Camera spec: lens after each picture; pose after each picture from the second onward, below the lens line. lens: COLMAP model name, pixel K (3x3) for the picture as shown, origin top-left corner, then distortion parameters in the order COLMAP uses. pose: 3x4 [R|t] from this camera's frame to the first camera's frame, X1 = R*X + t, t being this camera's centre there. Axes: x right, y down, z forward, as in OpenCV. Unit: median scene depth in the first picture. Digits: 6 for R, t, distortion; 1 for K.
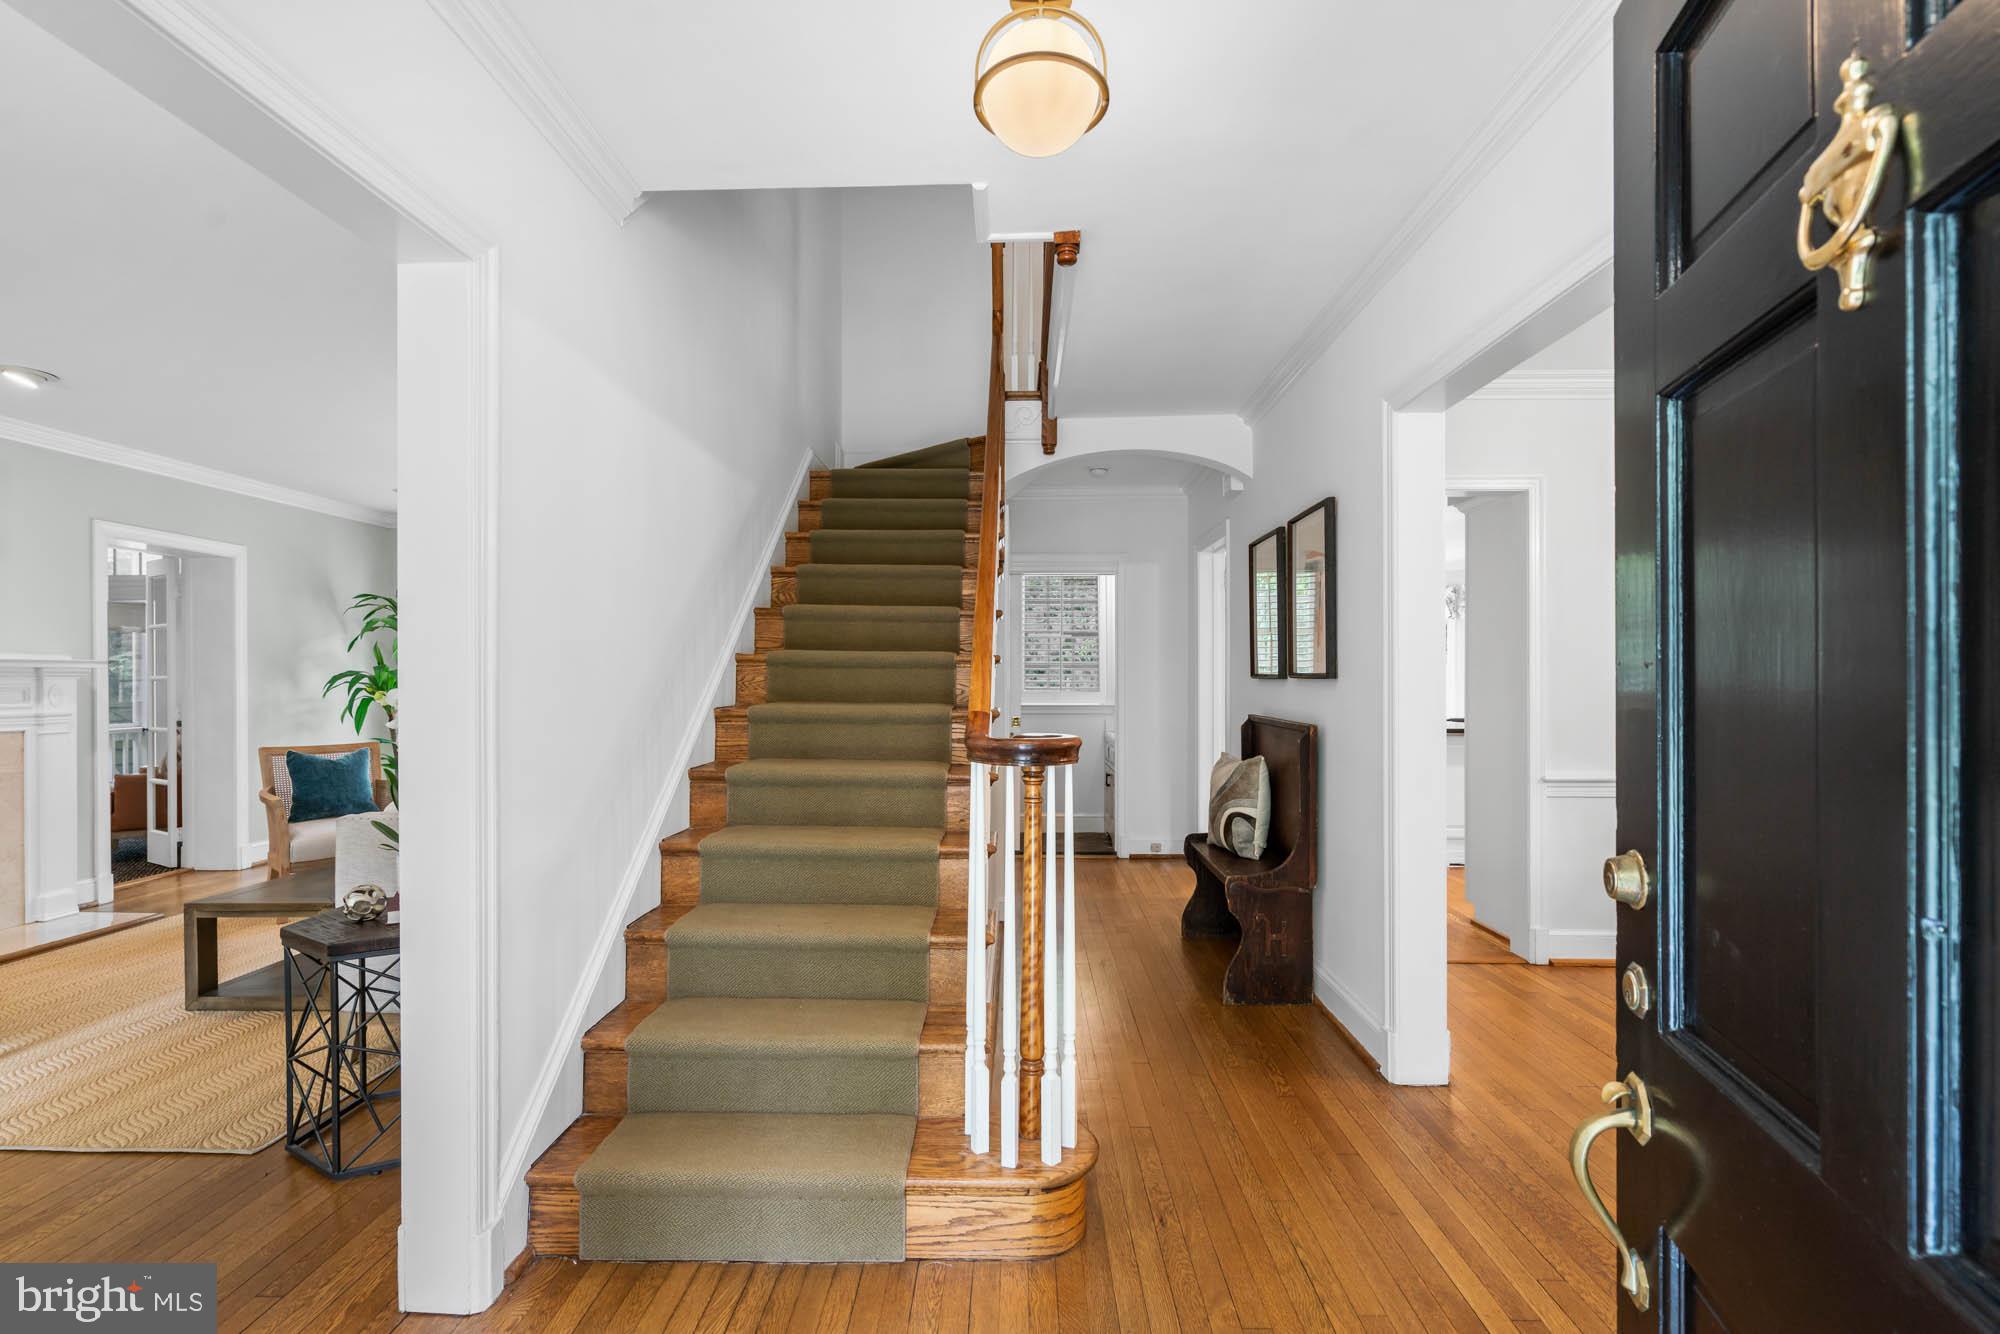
lens RADIAL K [[914.8, 0, 998.5], [0, 914.8, 677.4], [0, 0, 1]] dist [-0.000615, 0.000318]
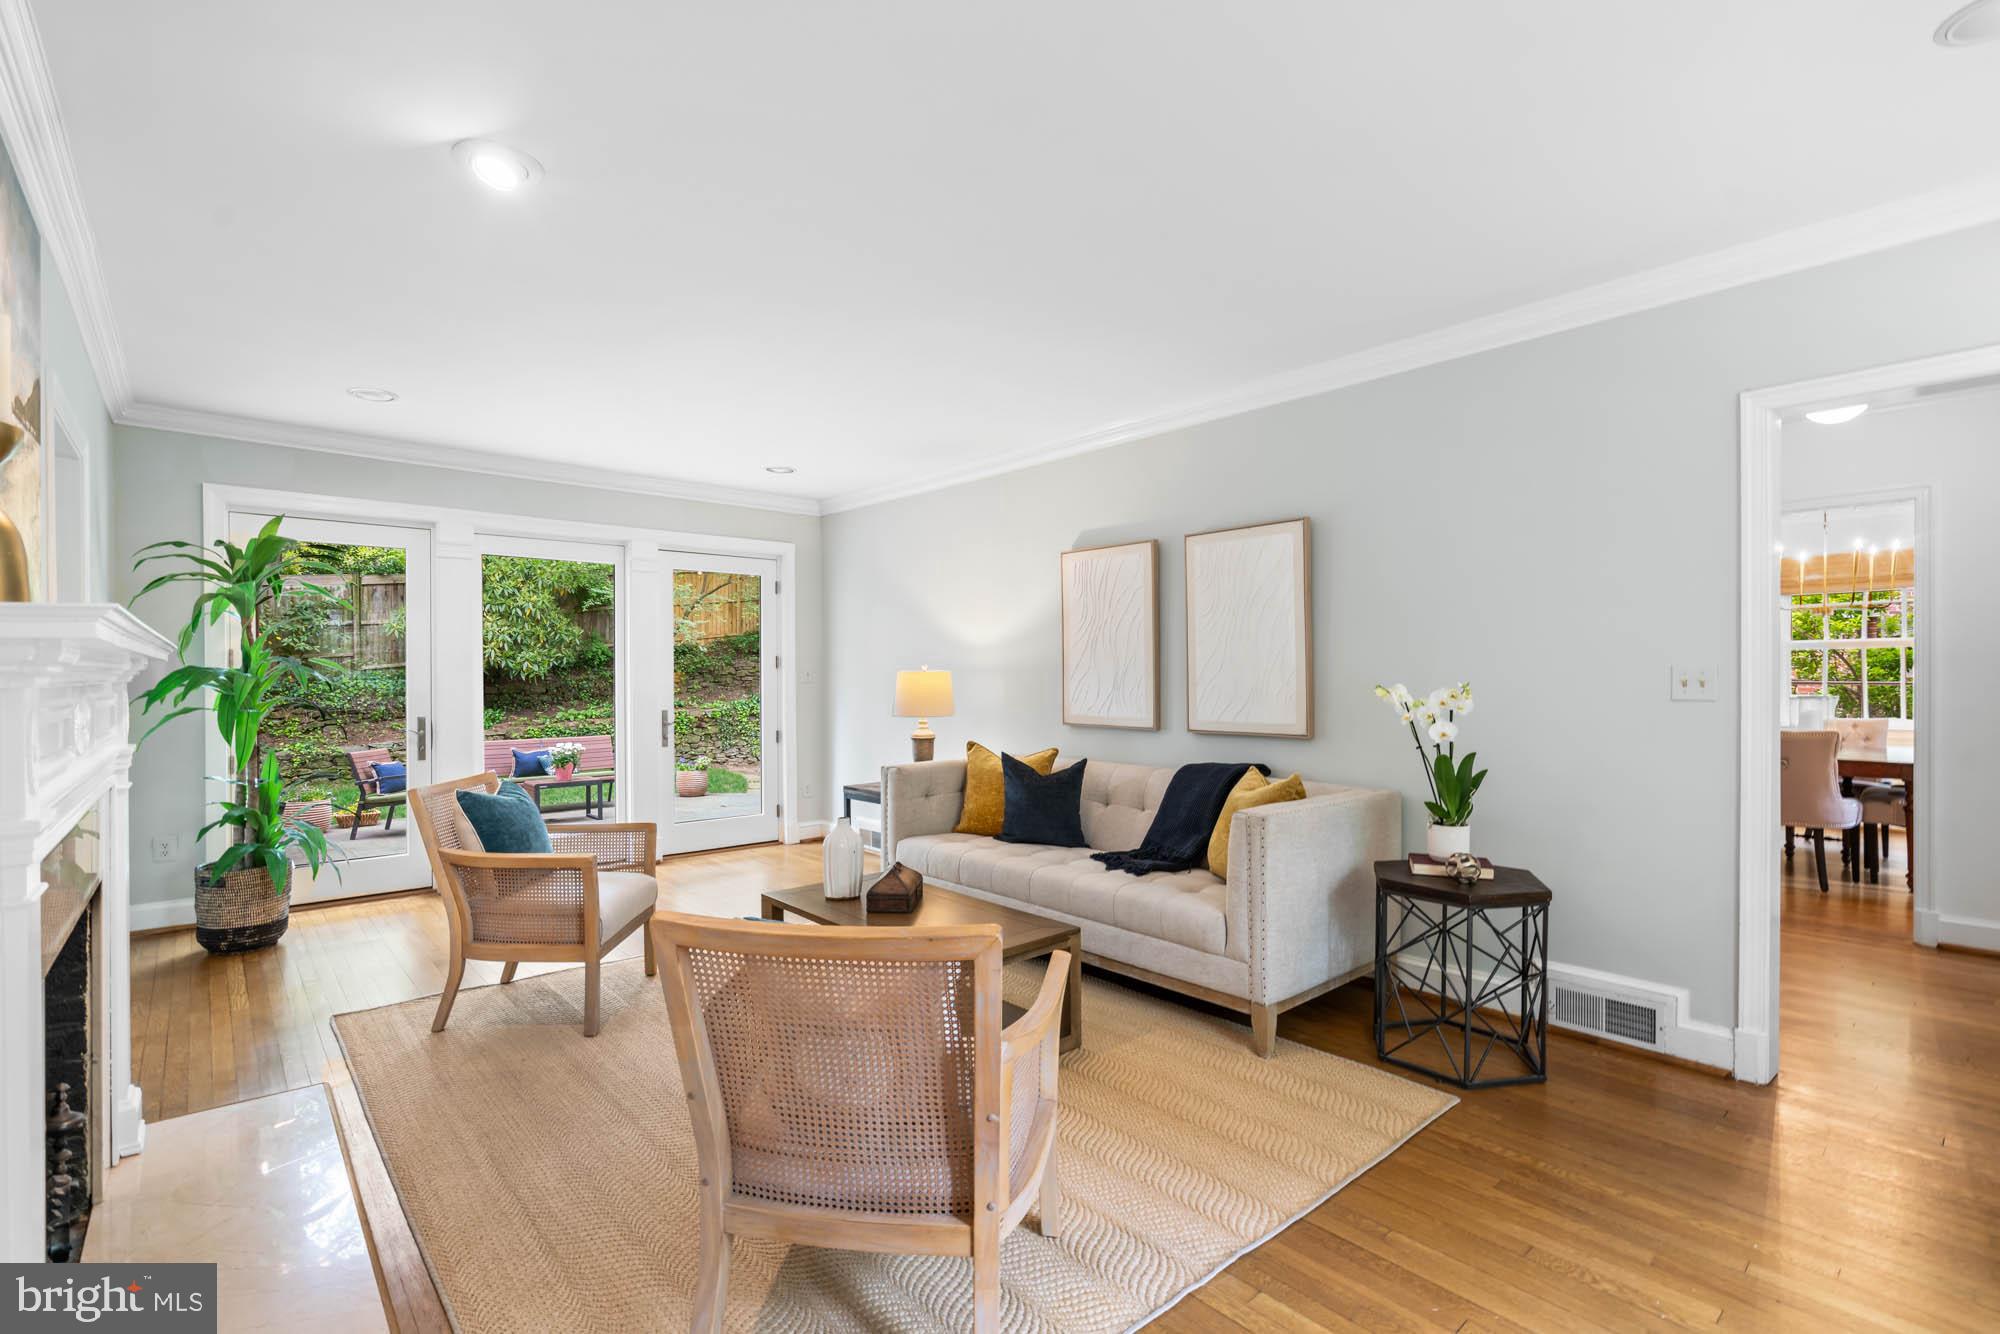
lens RADIAL K [[914.6, 0, 1001.2], [0, 914.6, 666.5], [0, 0, 1]] dist [-0.001758, 0.000355]
pose [[0.742145, 0.001917, 0.670237, -0.844562], [0.002731, 0.999979, -0.005885, -0.003807], [-0.670234, 0.006198, 0.742124, 0.232947]]
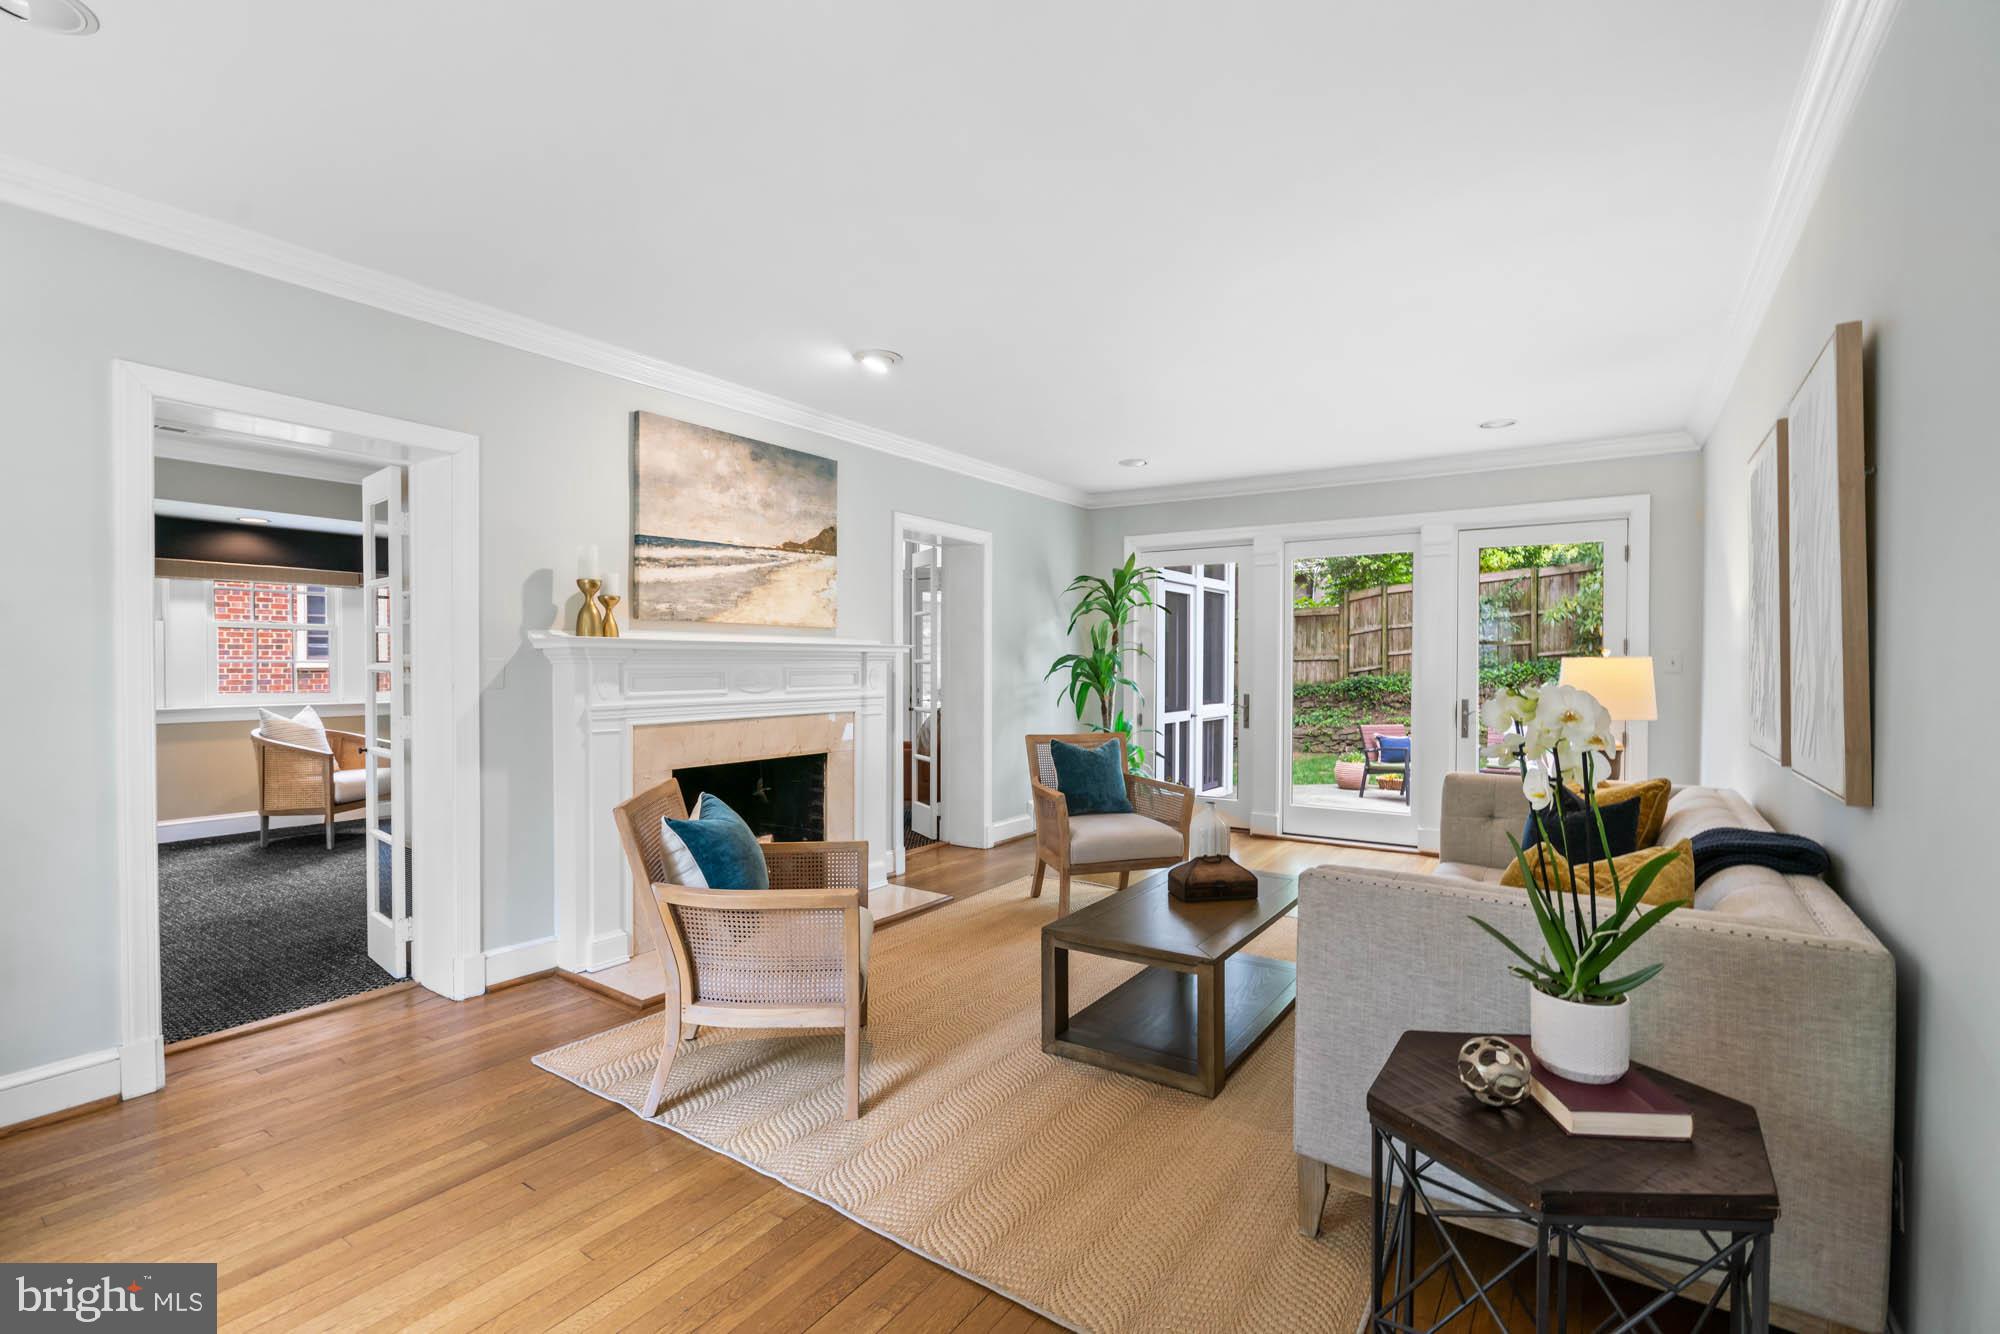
lens RADIAL K [[914.6, 0, 1001.2], [0, 914.6, 666.5], [0, 0, 1]] dist [-0.001758, 0.000355]
pose [[0.840934, 0.006959, -0.541094, -0.281119], [-0.003017, 0.999962, 0.008171, -0.002693], [0.541130, -0.005239, 0.840923, 0.158652]]
